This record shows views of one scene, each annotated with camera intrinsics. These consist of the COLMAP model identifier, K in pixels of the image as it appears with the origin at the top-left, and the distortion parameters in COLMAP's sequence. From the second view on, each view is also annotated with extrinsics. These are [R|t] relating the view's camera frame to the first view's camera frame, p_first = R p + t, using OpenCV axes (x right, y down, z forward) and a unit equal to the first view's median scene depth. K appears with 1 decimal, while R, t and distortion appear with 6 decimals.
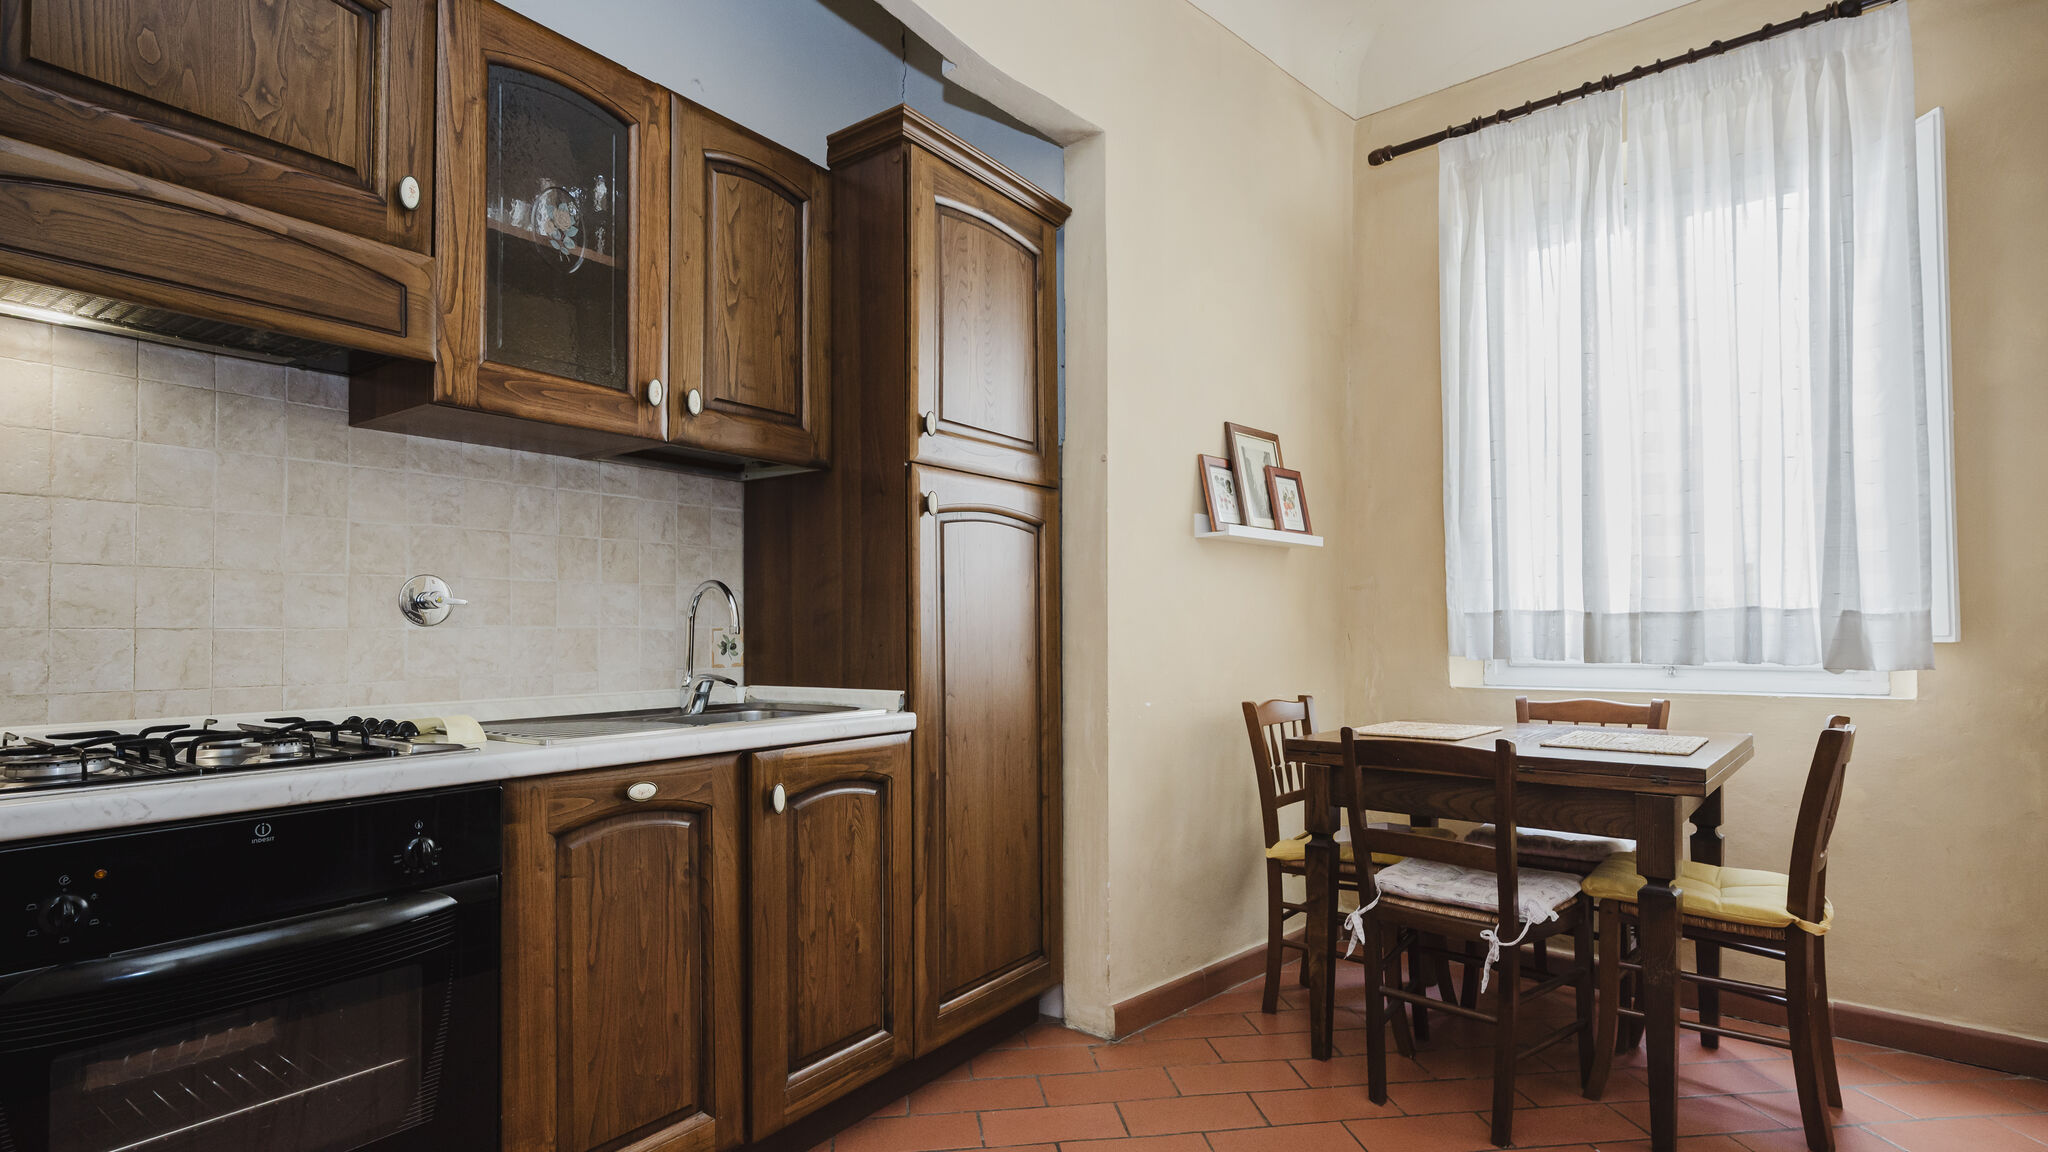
lens RADIAL K [[984.0, 0, 1052.5], [0, 984.0, 599.5], [0, 0, 1]] dist [0.002615, 0.002848]
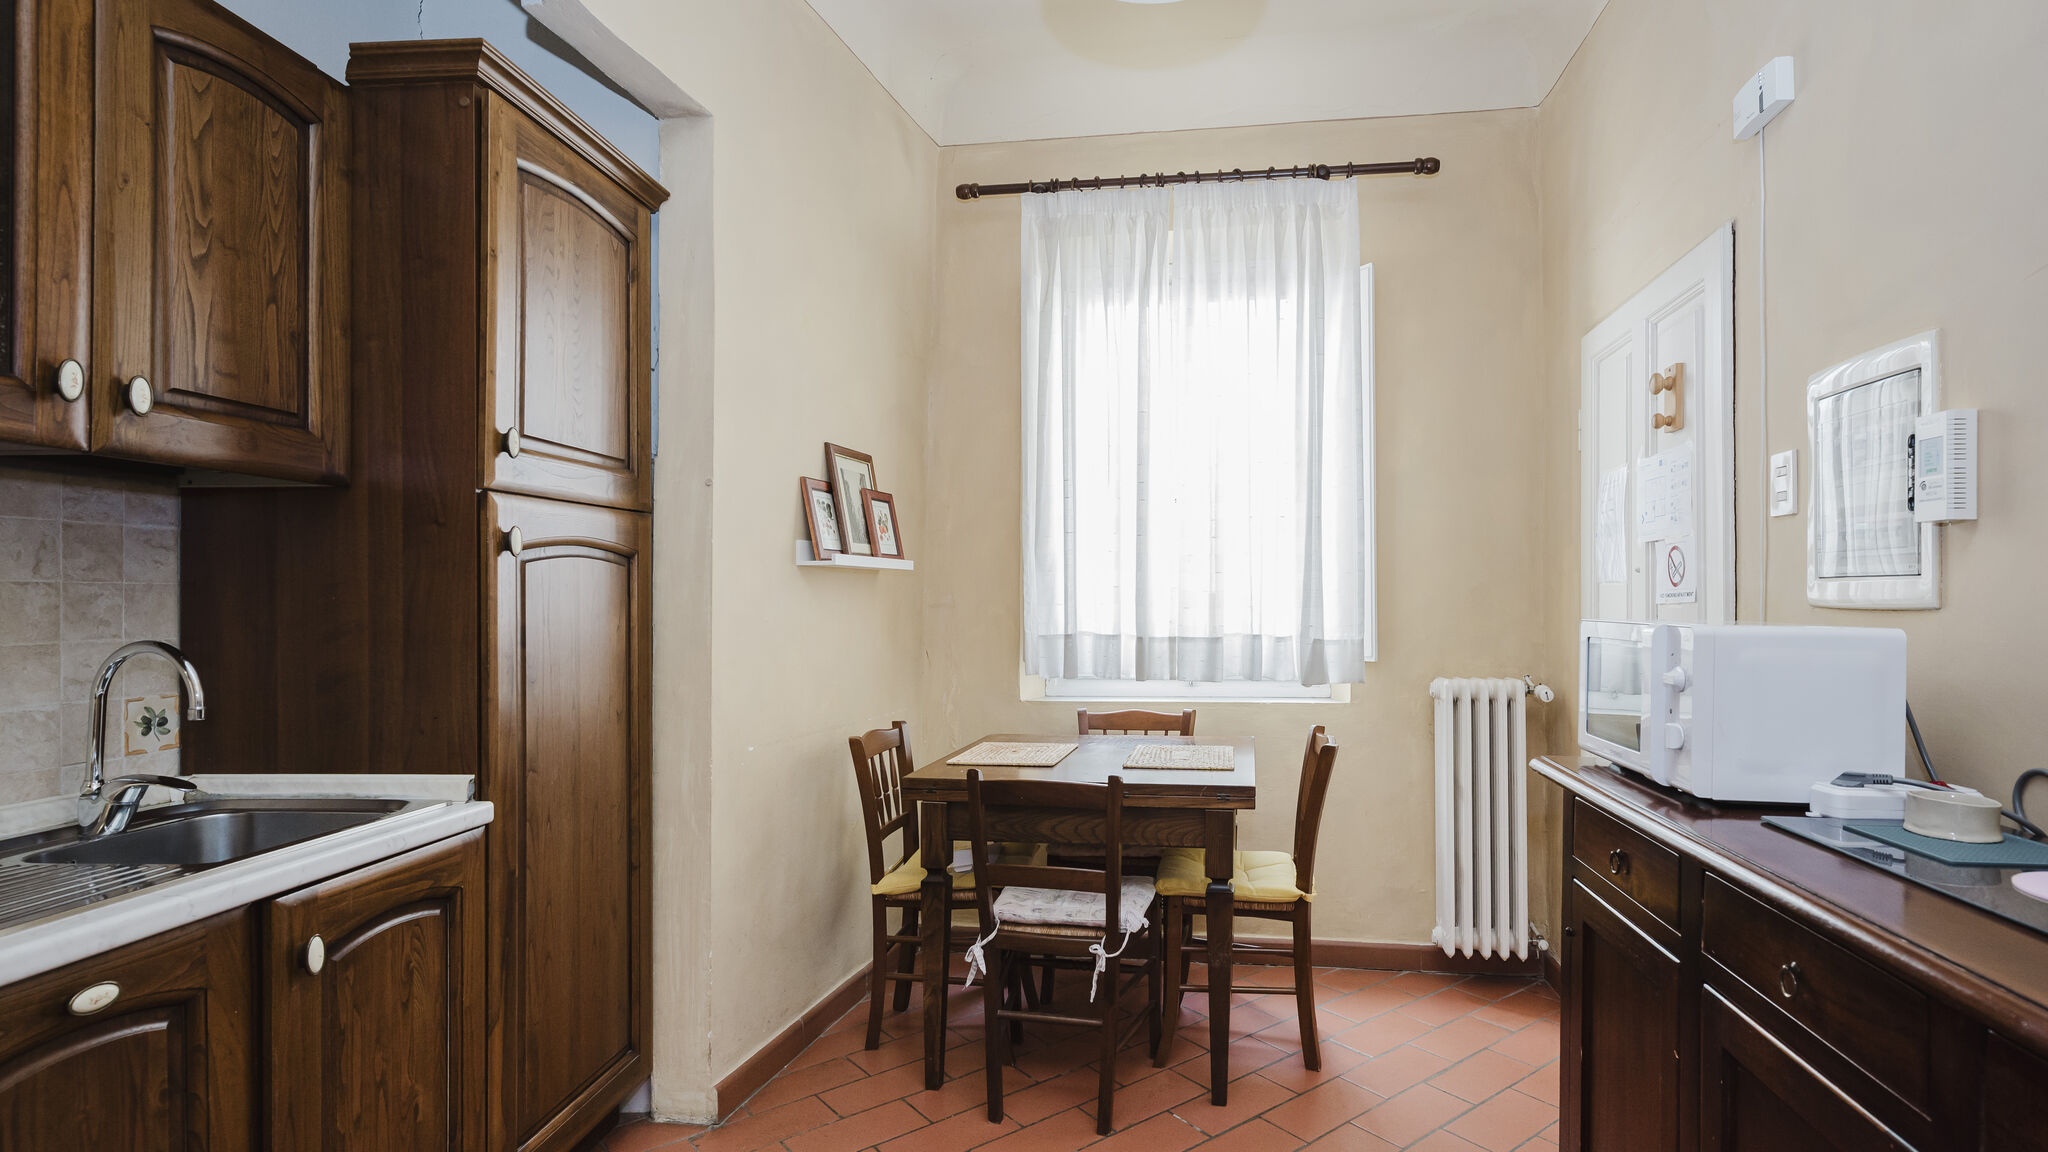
lens RADIAL K [[984.0, 0, 1093.9], [0, 984.0, 588.4], [0, 0, 1]] dist [0.002615, 0.002848]
pose [[0.855008, 0.009732, 0.518523, -0.124684], [-0.020867, 0.999660, 0.015646, -0.074995], [-0.518194, -0.024197, 0.854921, 0.049728]]
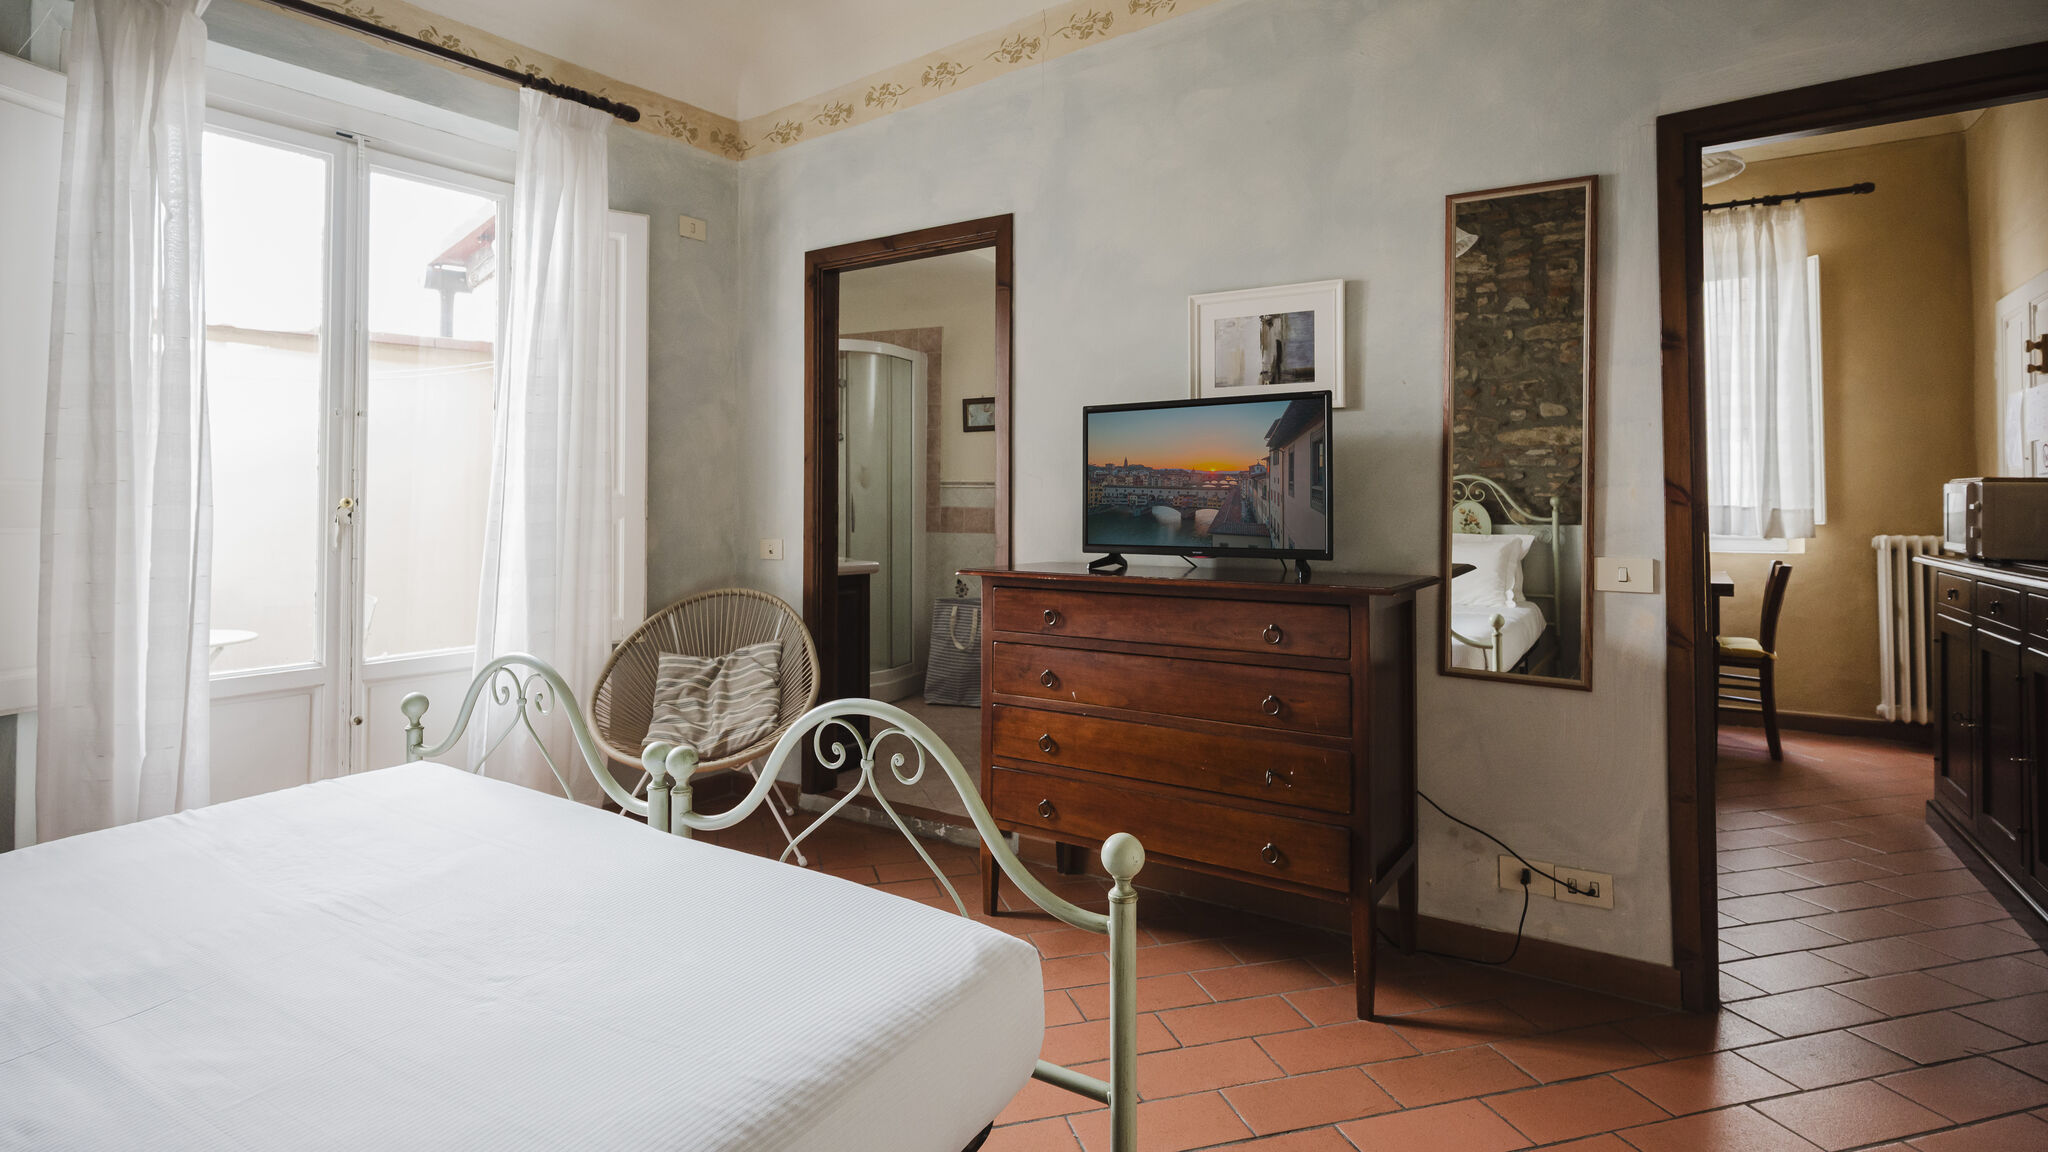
lens RADIAL K [[984.0, 0, 1019.3], [0, 984.0, 473.5], [0, 0, 1]] dist [0.002615, 0.002848]
pose [[0.993568, 0.007331, 0.113002, -0.993752], [-0.008141, 0.999944, 0.006707, -0.063768], [-0.112947, -0.007583, 0.993572, -0.854545]]
